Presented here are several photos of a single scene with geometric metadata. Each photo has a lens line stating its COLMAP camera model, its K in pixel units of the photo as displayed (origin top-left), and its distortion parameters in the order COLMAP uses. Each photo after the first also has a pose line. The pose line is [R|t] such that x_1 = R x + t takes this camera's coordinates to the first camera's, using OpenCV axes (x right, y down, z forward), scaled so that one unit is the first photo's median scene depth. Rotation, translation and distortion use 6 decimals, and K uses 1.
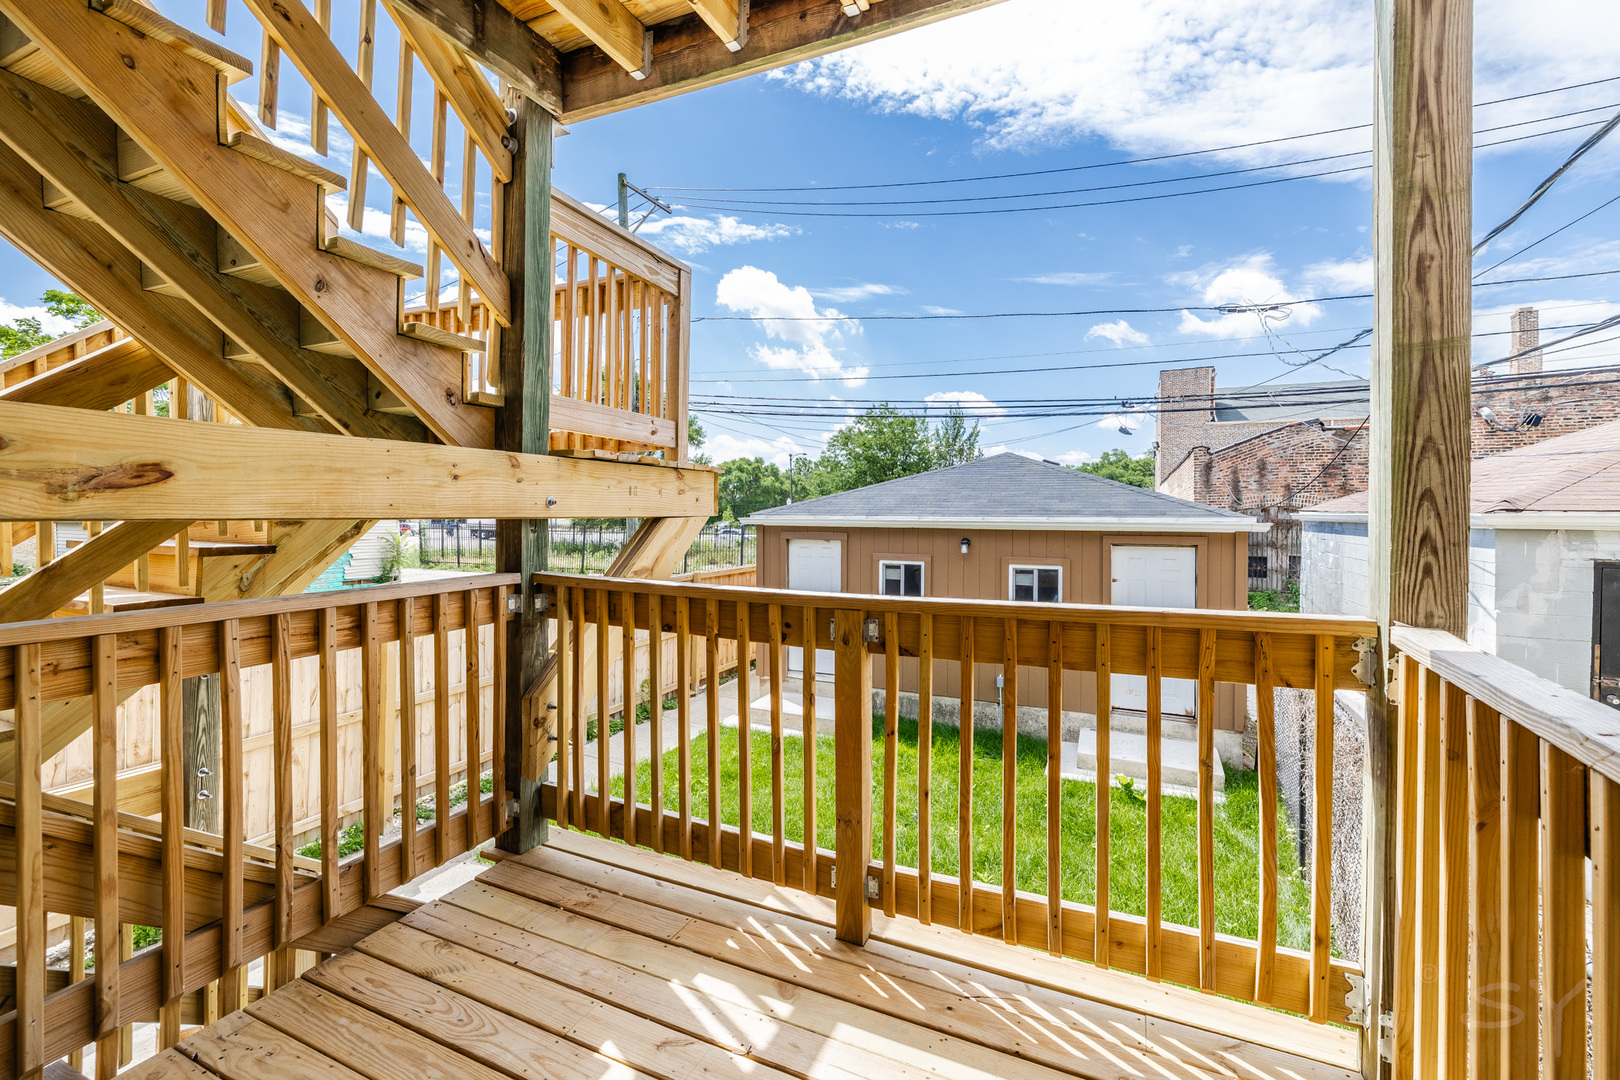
lens RADIAL K [[678.2, 0, 799.2], [0, 678.2, 490.2], [0, 0, 1]] dist [0.001472, -0.000822]
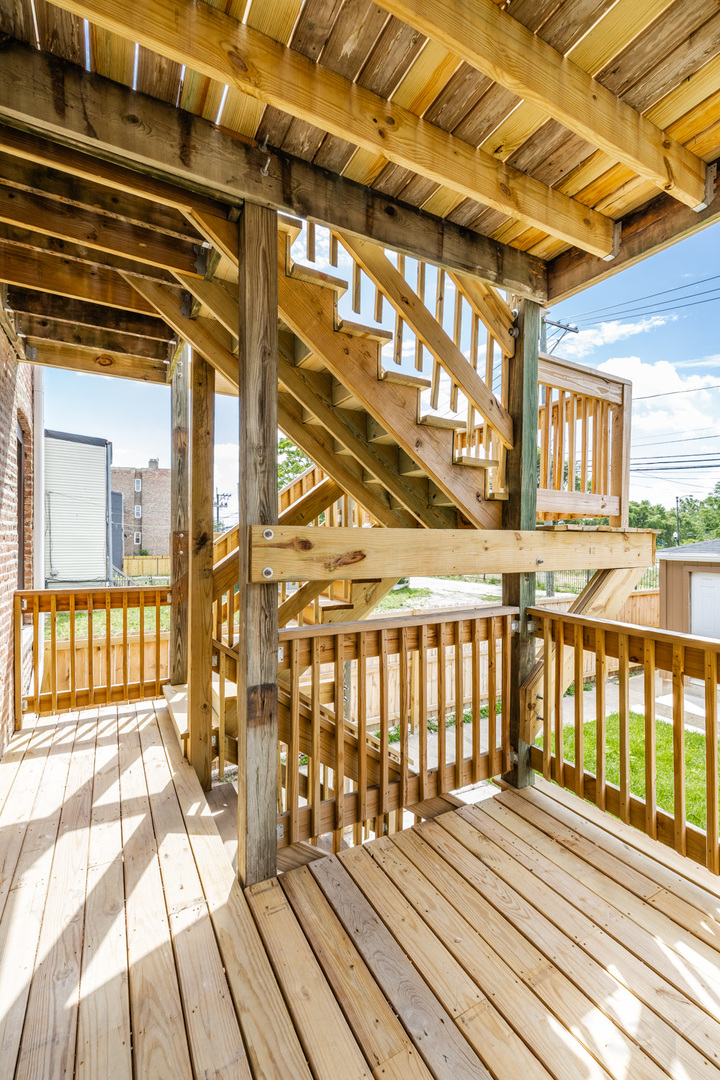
lens RADIAL K [[452.1, 0, 370.4], [0, 452.1, 531.5], [0, 0, 1]] dist [0.001472, -0.000822]
pose [[0.807905, -0.014852, -0.589125, -0.108439], [0.012802, 0.999889, -0.007651, -0.062770], [0.589173, -0.001361, 0.808006, -0.032416]]
